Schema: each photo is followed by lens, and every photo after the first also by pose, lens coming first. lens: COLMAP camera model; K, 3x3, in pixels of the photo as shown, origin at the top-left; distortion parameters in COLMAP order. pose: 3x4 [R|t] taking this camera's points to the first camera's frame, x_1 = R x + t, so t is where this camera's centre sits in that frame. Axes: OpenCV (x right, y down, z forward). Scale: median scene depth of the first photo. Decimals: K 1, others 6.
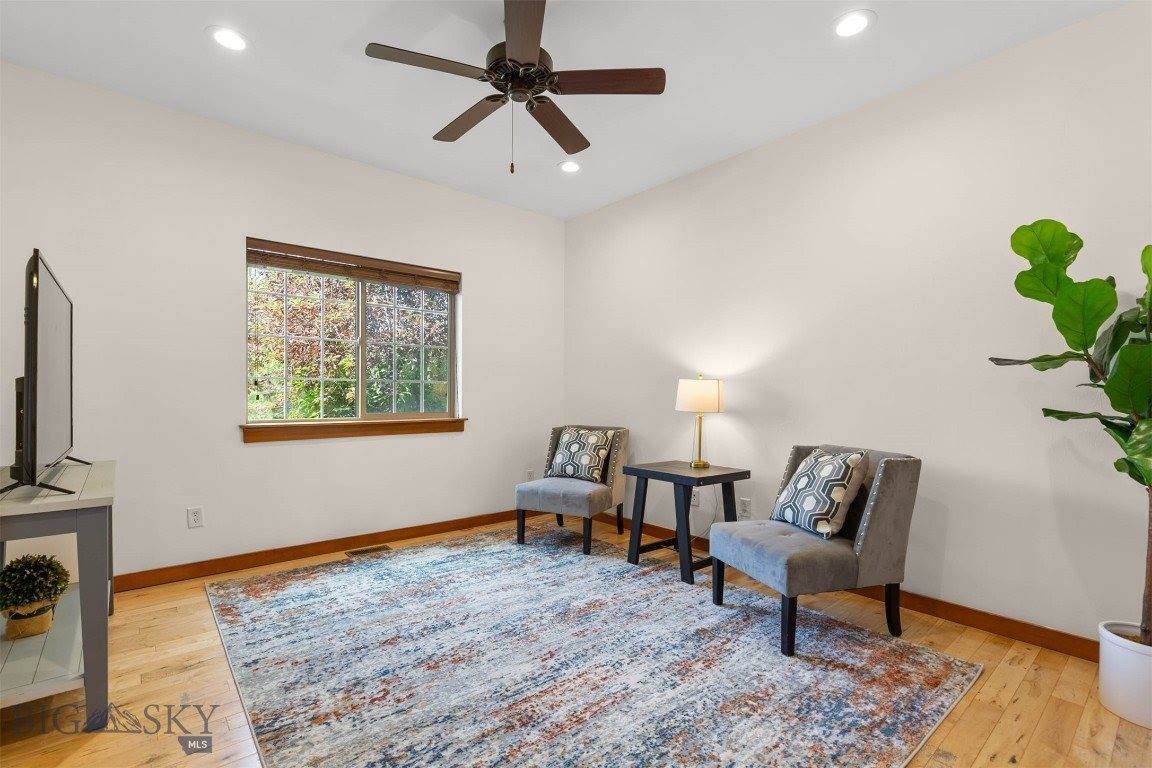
lens RADIAL K [[521.7, 0, 574.5], [0, 521.7, 394.3], [0, 0, 1]] dist [0.006729, 0.000062]
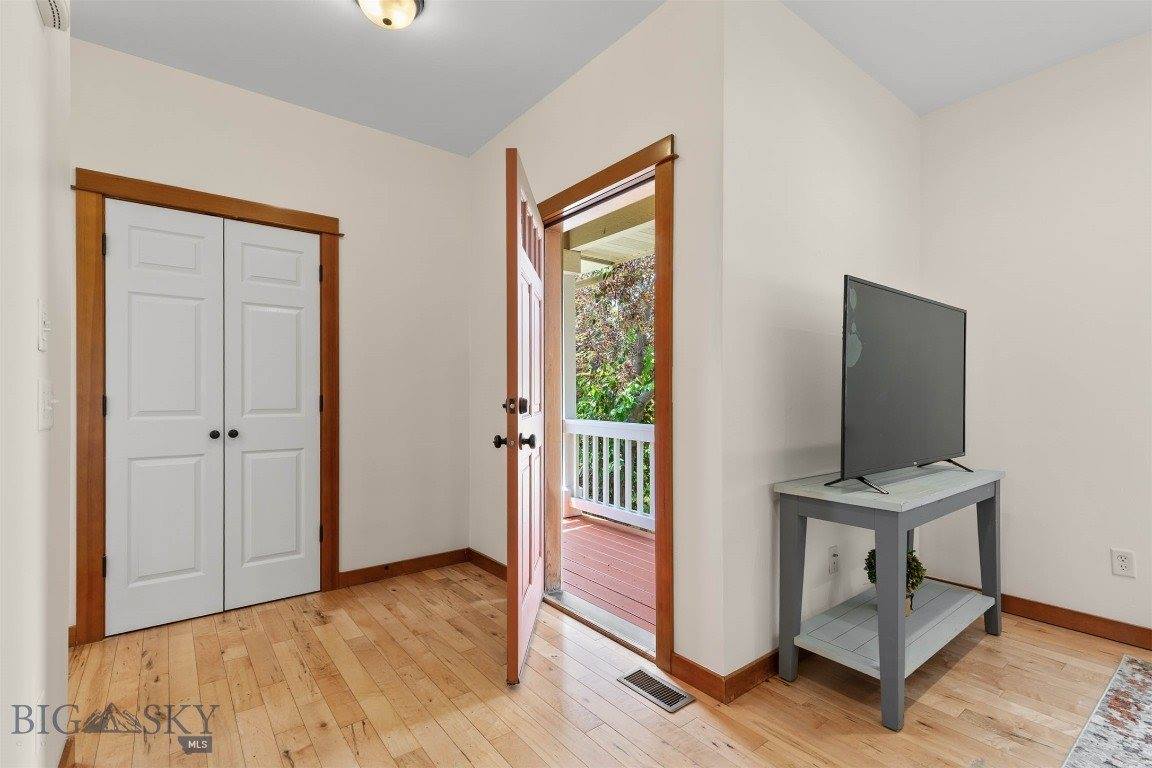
lens RADIAL K [[521.7, 0, 577.2], [0, 521.7, 392.4], [0, 0, 1]] dist [0.006729, 0.000062]
pose [[-0.040468, -0.012488, -0.999103, 0.083487], [-0.005163, 0.999911, -0.012289, -0.000181], [0.999167, 0.004661, -0.040529, 0.257556]]
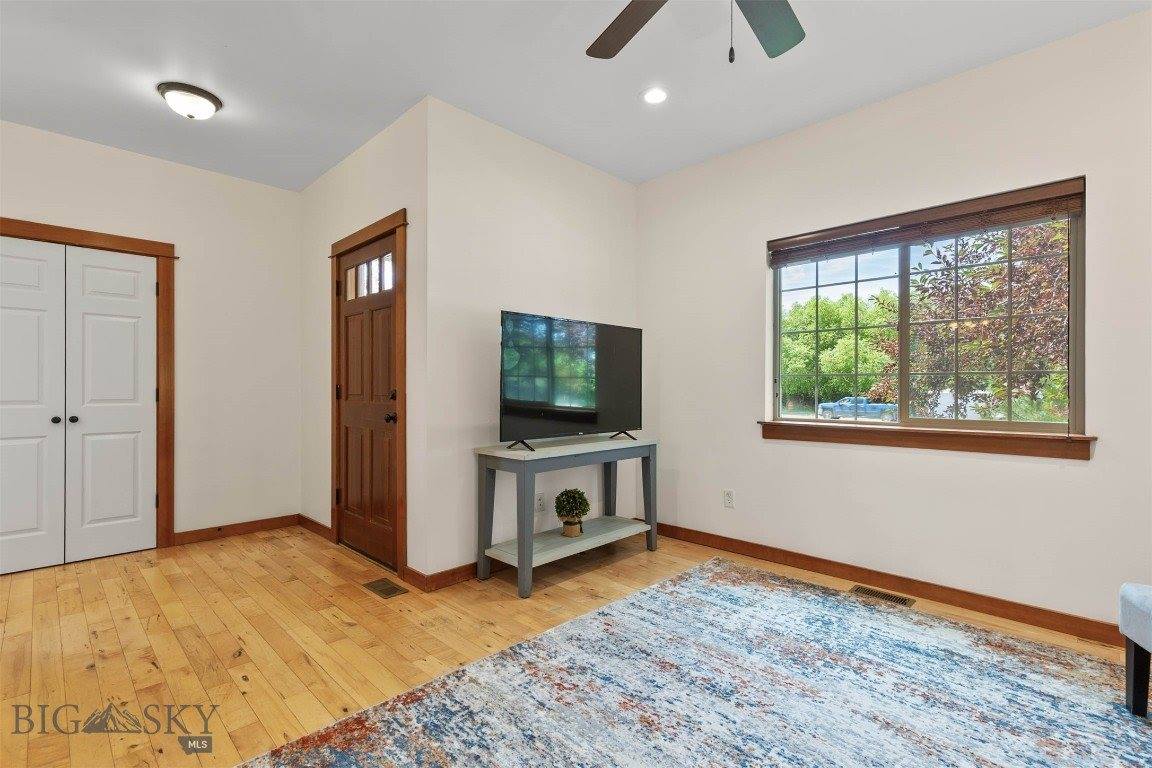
lens RADIAL K [[521.7, 0, 574.2], [0, 521.7, 382.7], [0, 0, 1]] dist [0.006729, 0.000062]
pose [[0.089113, -0.017028, -0.995876, 0.432764], [-0.003219, 0.999844, -0.017384, 0.001031], [0.996016, 0.004755, 0.089045, 0.608200]]
